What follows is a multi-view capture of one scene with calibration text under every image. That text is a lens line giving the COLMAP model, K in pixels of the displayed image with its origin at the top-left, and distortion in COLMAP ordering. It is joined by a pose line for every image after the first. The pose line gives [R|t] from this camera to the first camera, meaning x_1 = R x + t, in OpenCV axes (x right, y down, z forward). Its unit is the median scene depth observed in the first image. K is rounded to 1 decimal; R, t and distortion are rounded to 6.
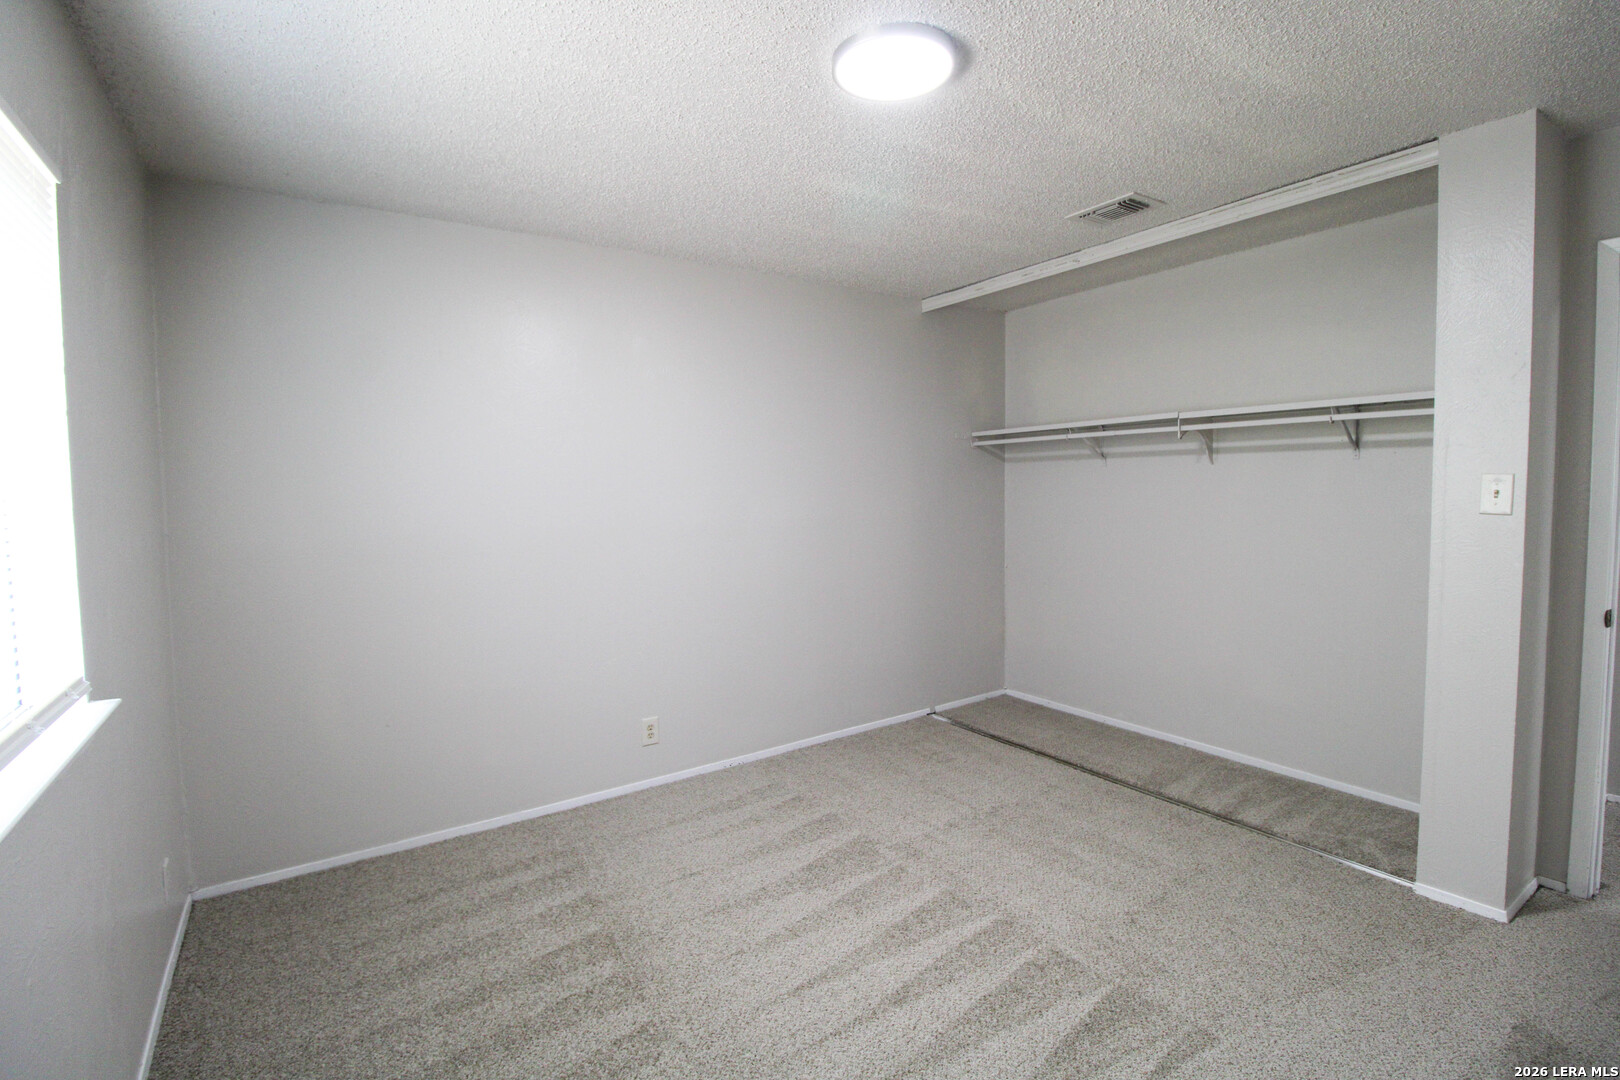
lens RADIAL K [[747.6, 0, 818.5], [0, 747.6, 524.4], [0, 0, 1]] dist [0.003327, -0.014487]
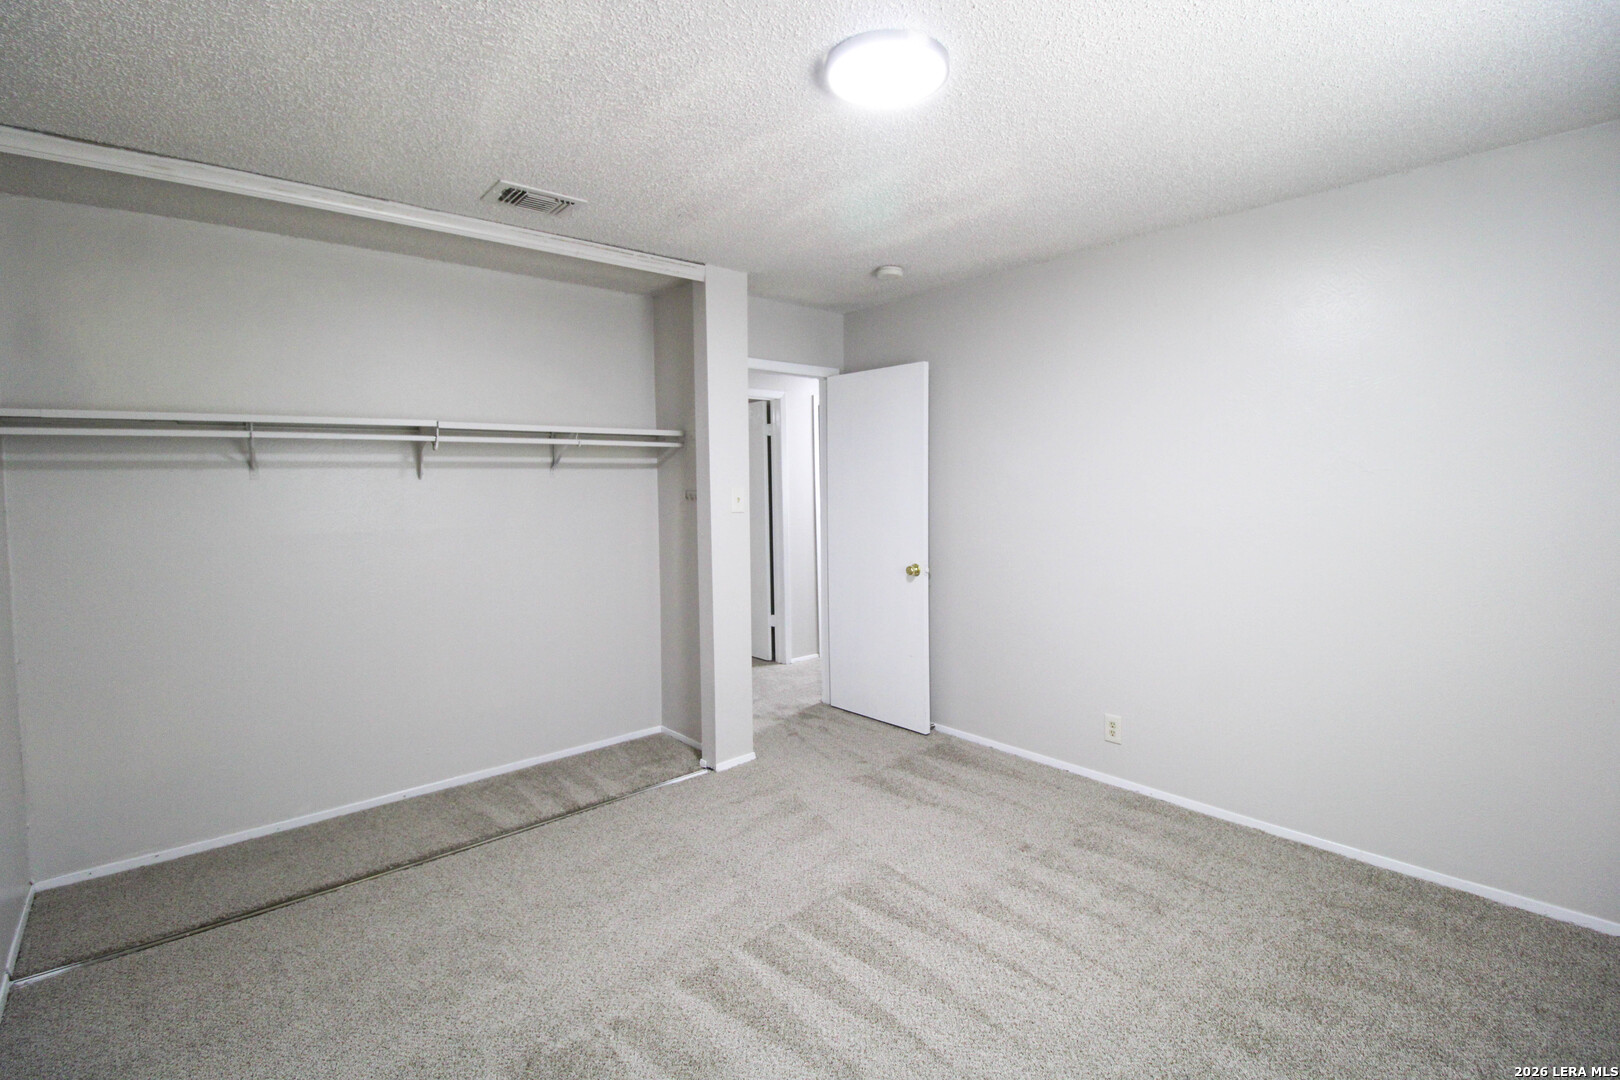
lens RADIAL K [[747.6, 0, 818.5], [0, 747.6, 524.4], [0, 0, 1]] dist [0.003327, -0.014487]
pose [[-0.119905, -0.034876, 0.992173, -0.491097], [0.074777, 0.996227, 0.044055, -0.031446], [-0.989965, 0.079474, -0.116845, 0.681480]]
